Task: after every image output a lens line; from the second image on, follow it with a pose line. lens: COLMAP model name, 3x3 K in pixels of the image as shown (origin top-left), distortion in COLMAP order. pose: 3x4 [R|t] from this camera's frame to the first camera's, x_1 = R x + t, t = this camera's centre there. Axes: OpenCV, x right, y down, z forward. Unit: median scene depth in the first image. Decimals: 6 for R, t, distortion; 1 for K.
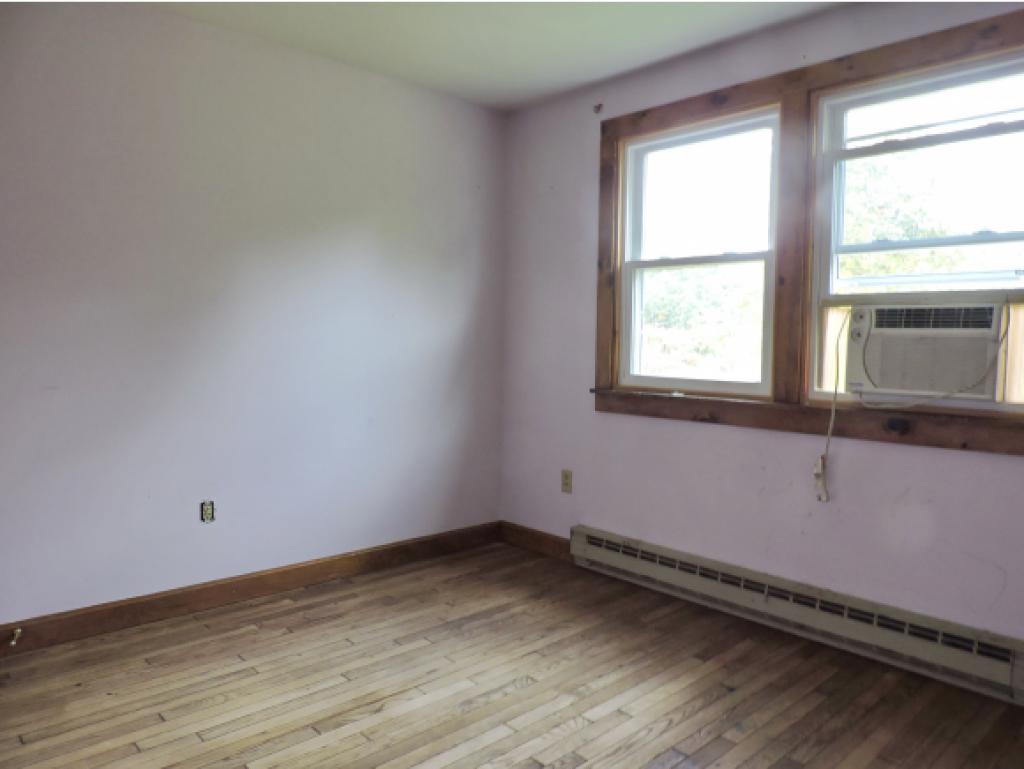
lens RADIAL K [[718.7, 0, 512.0], [0, 718.7, 384.5], [0, 0, 1]] dist [-0.030384, 0.003715]
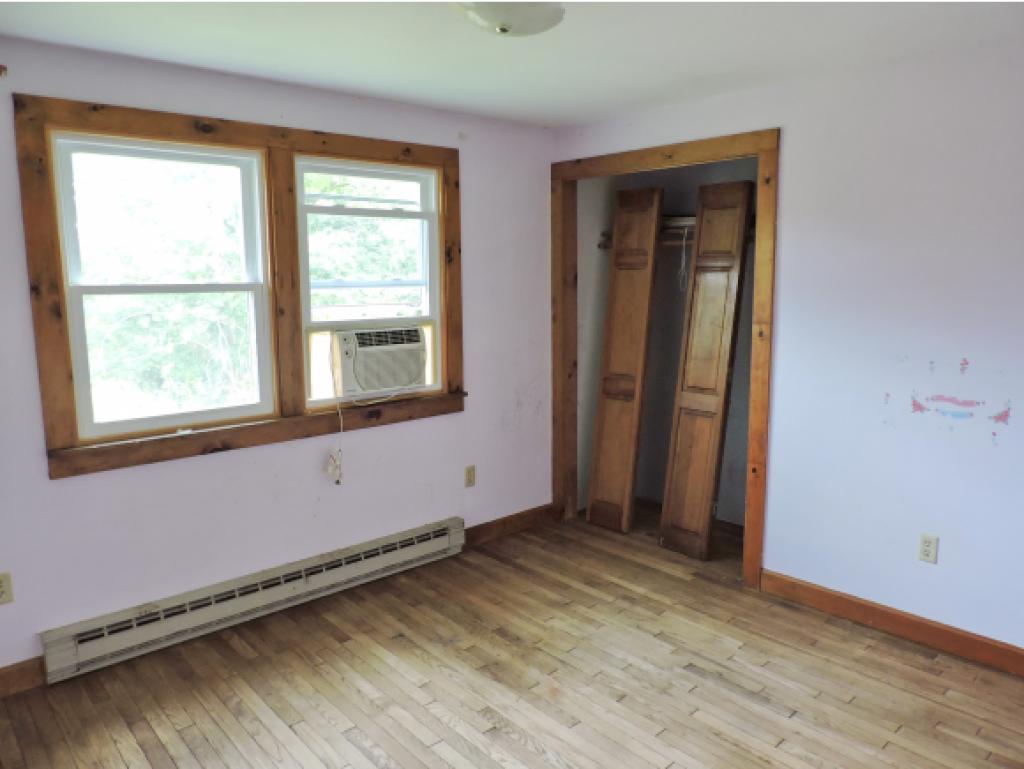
lens RADIAL K [[727.5, 0, 512.1], [0, 727.5, 389.9], [0, 0, 1]] dist [-0.014445, 0.000359]
pose [[0.019517, -0.172334, 0.984845, -0.762081], [0.072692, 0.982670, 0.170513, -0.189696], [-0.997163, 0.068262, 0.031706, 0.592934]]
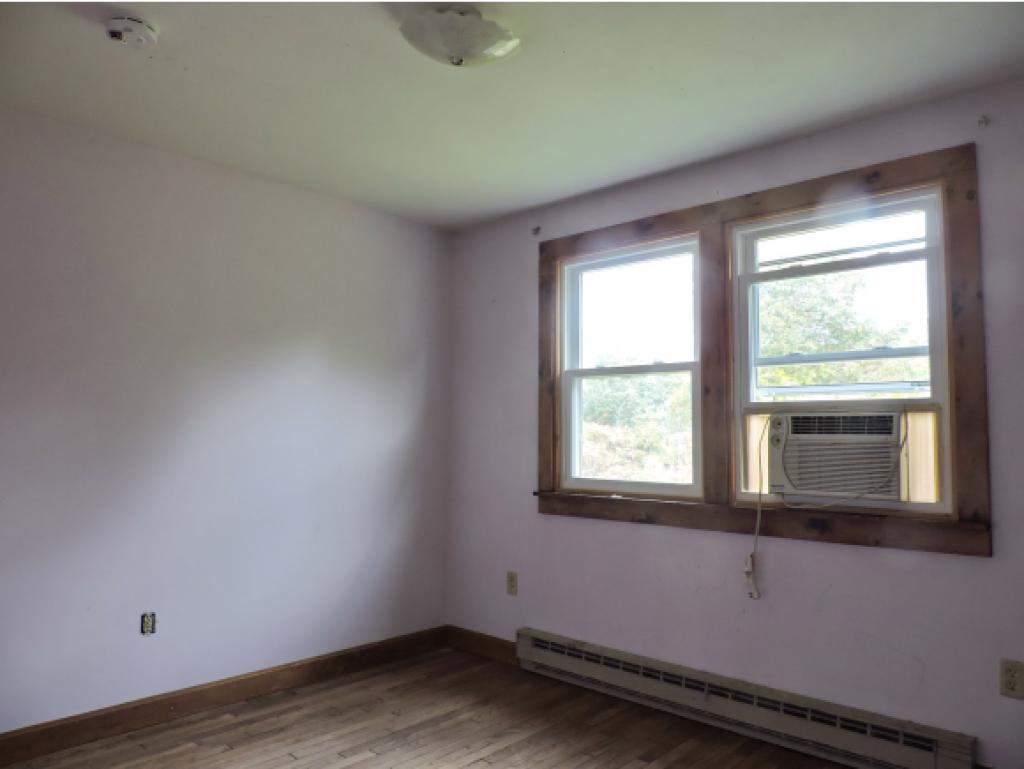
lens RADIAL K [[727.5, 0, 512.1], [0, 727.5, 389.9], [0, 0, 1]] dist [-0.014445, 0.000359]
pose [[0.997277, -0.003257, 0.073674, 0.001661], [0.012402, 0.992203, -0.124016, -0.012240], [-0.072696, 0.124592, 0.989541, -0.065570]]
